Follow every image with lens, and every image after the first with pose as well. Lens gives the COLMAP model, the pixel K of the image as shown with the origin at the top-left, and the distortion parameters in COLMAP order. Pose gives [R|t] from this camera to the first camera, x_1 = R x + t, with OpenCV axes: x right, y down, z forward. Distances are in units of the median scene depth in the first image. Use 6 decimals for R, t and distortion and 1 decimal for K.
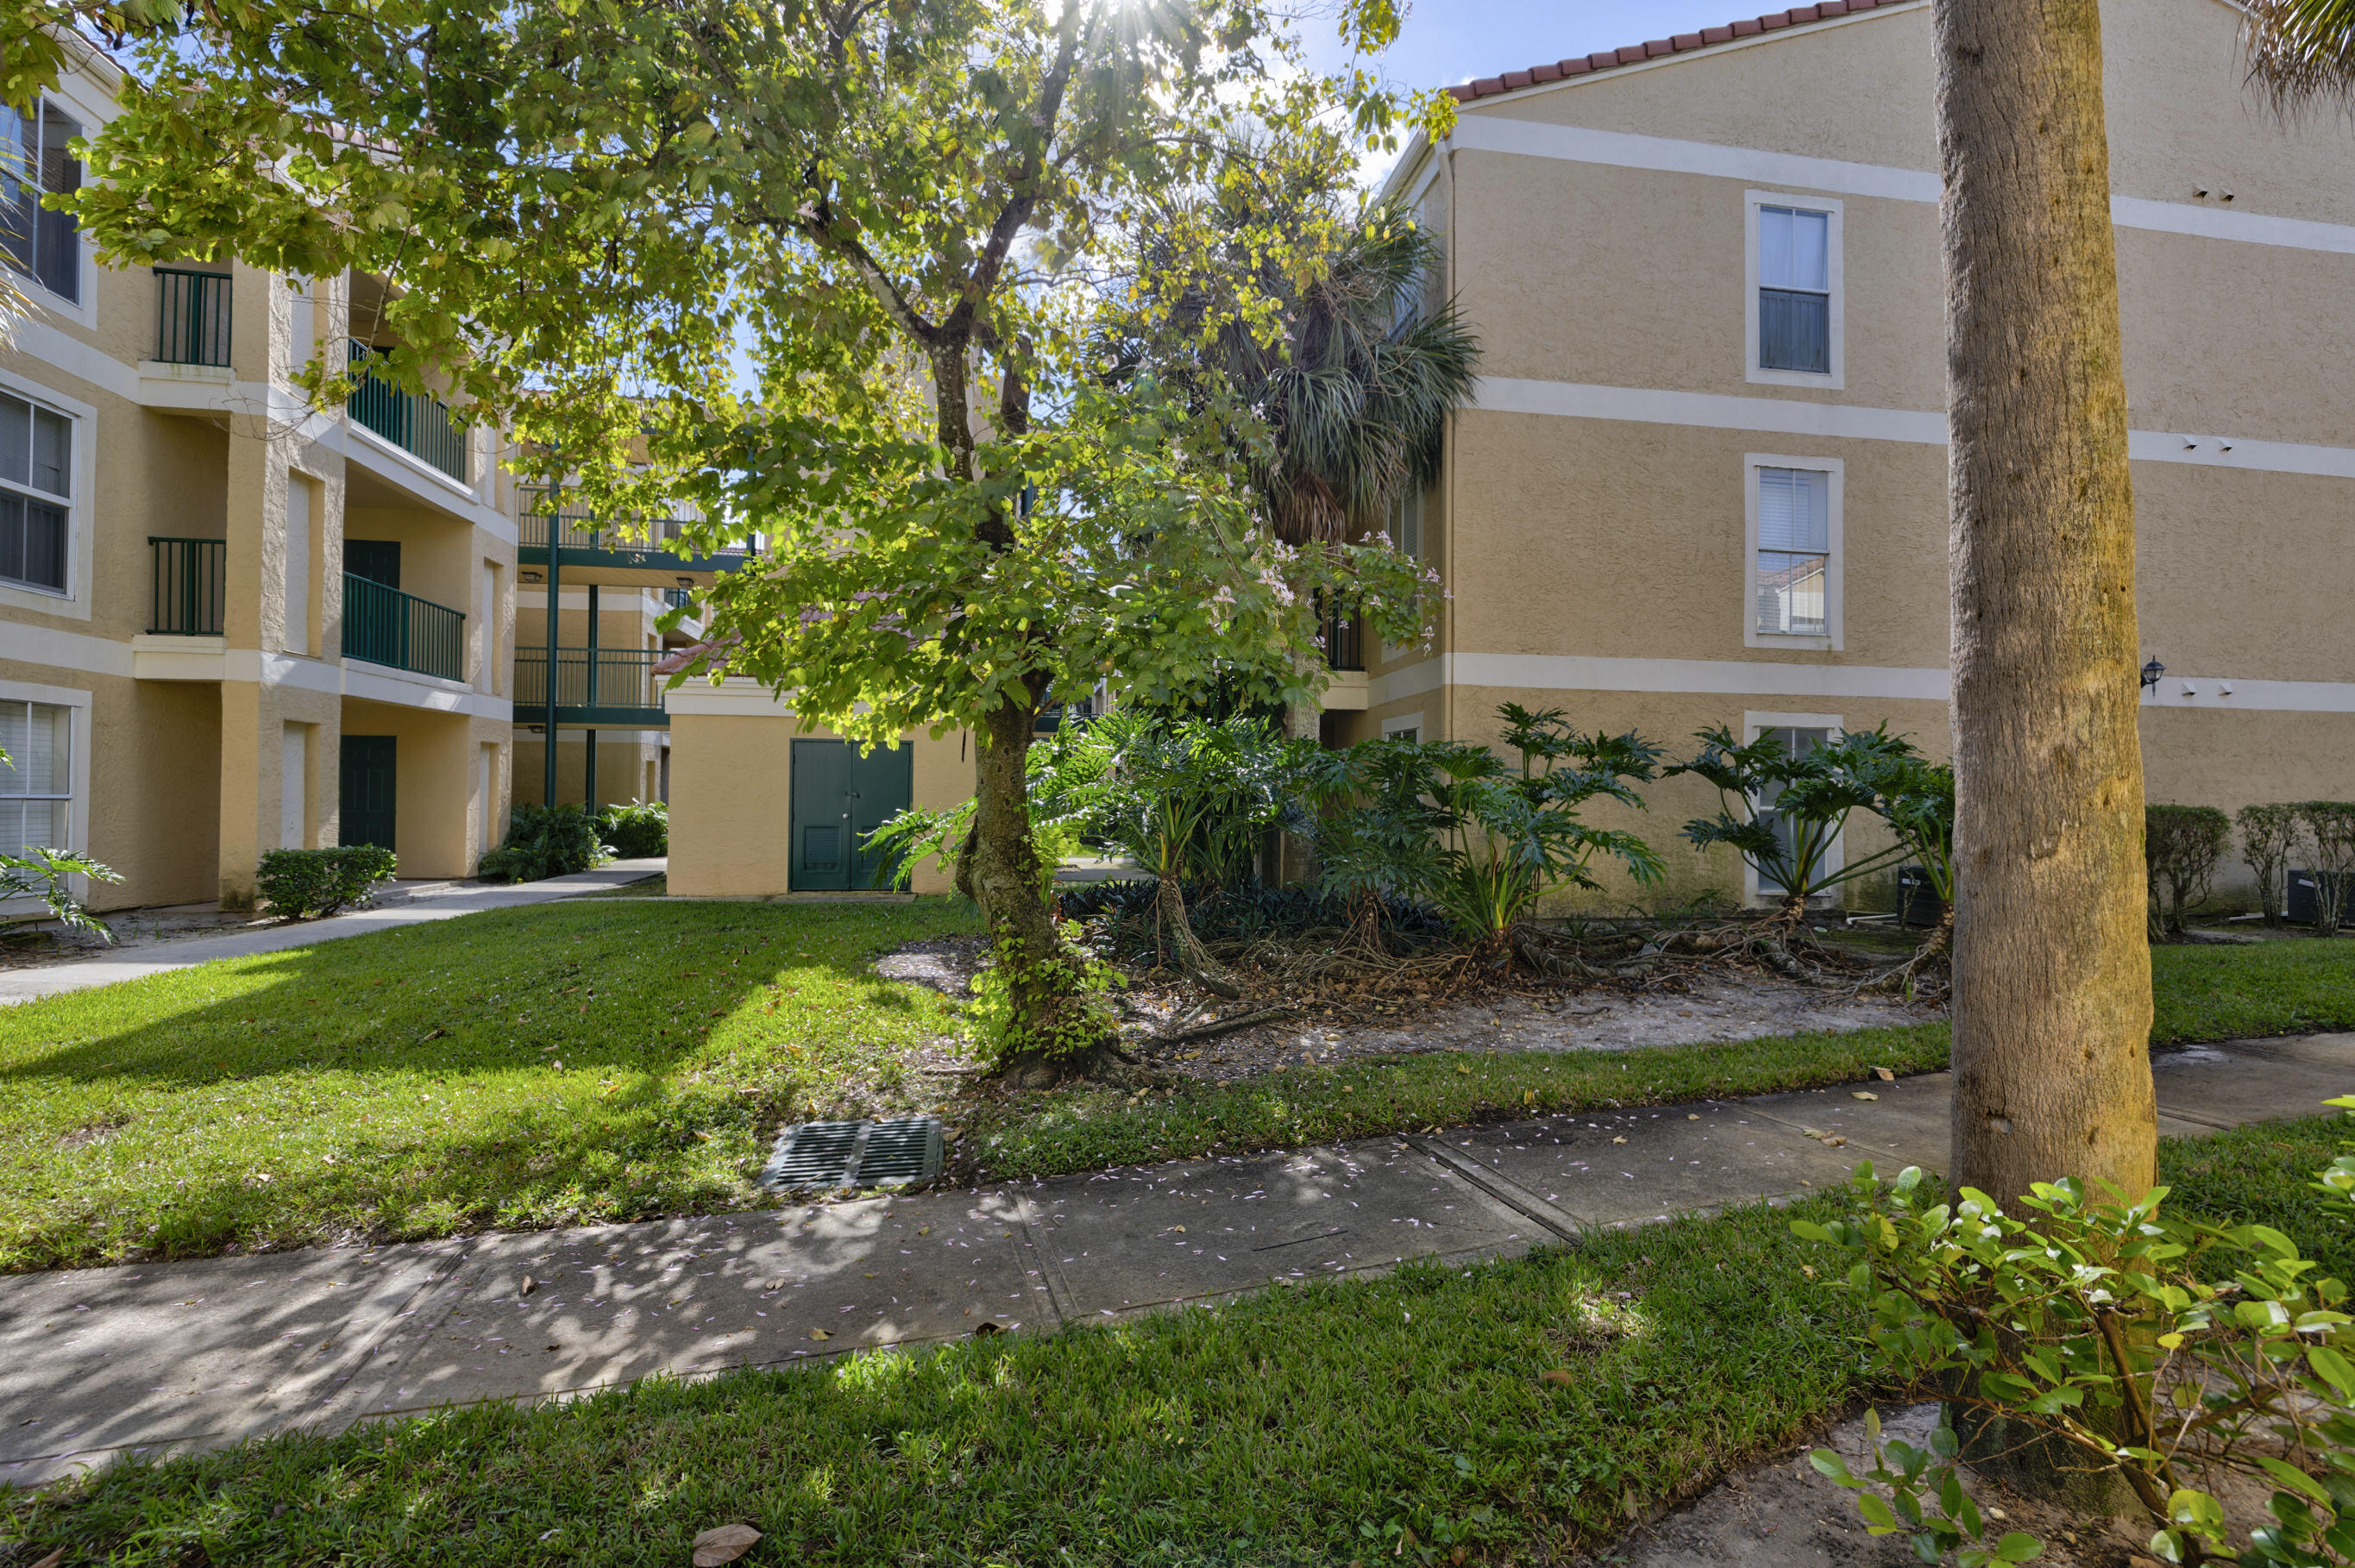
lens RADIAL K [[999.2, 0, 1140.5], [0, 999.2, 786.9], [0, 0, 1]] dist [-0.000077, 0.000376]
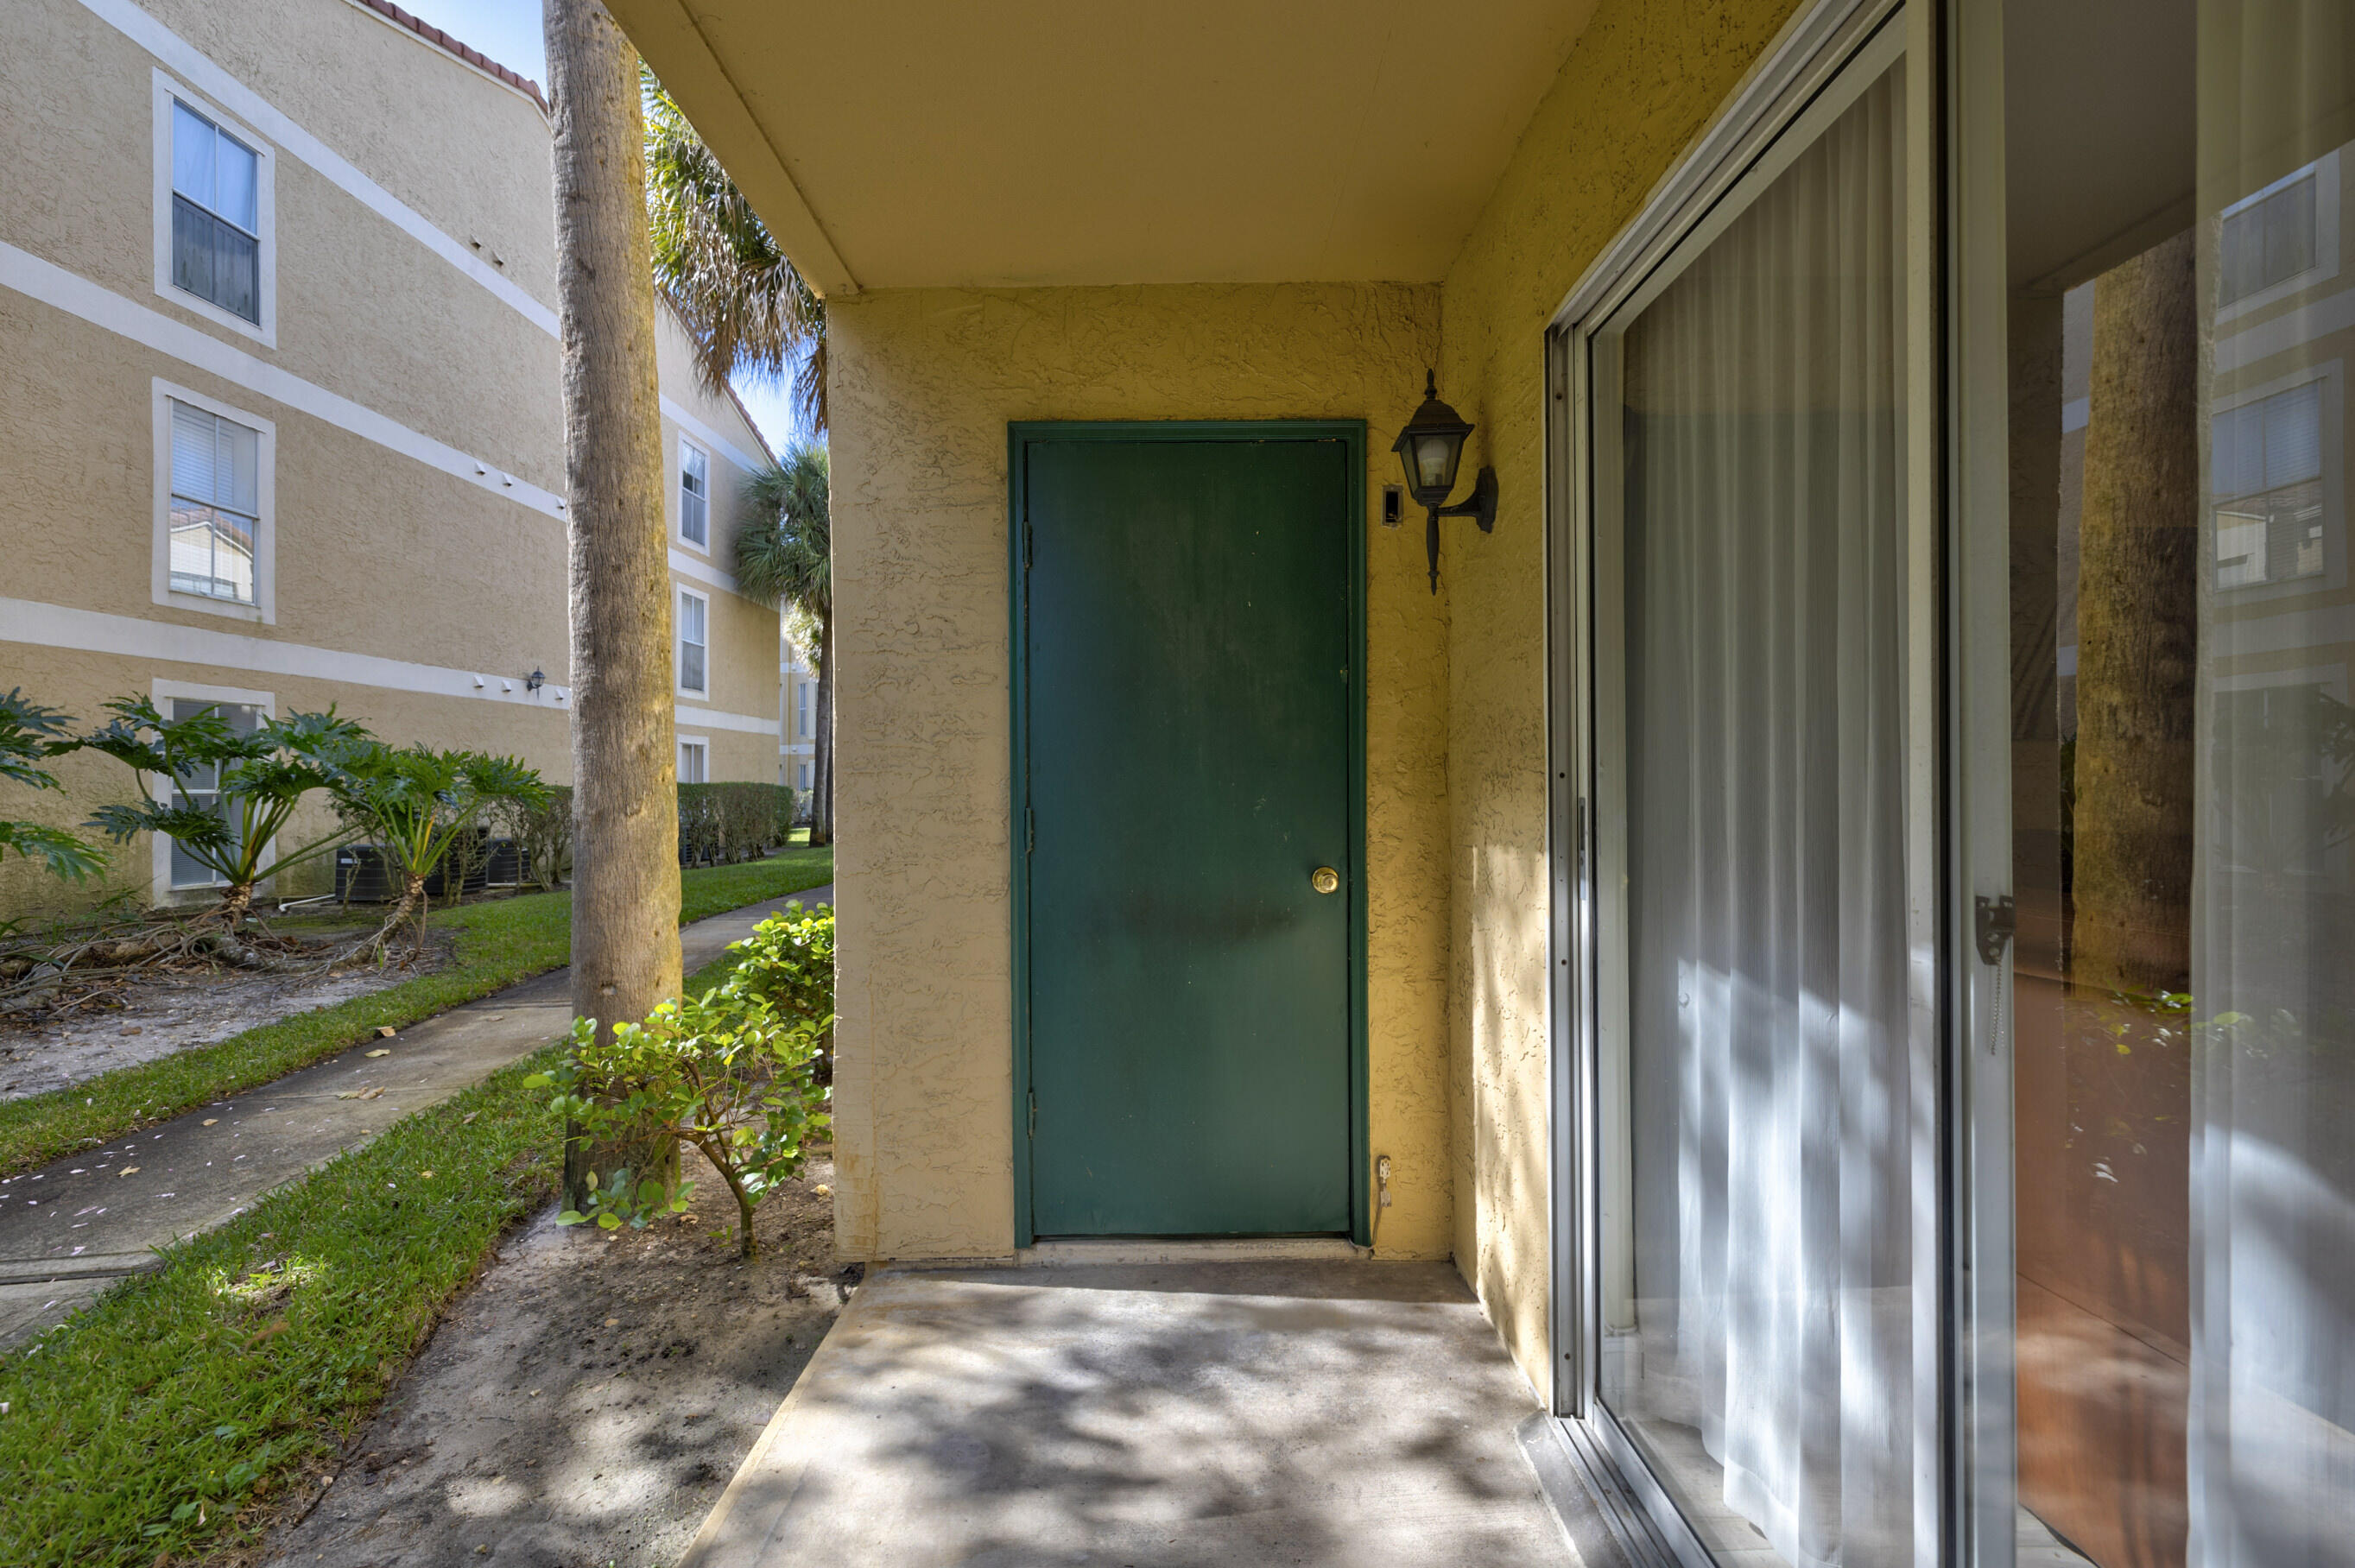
lens RADIAL K [[999.2, 0, 1140.5], [0, 999.2, 786.9], [0, 0, 1]] dist [-0.000077, 0.000376]
pose [[0.217237, -0.009245, 0.976075, -0.214802], [-0.008310, 0.999901, 0.011320, 0.000879], [-0.976083, -0.010570, 0.217139, -0.058650]]
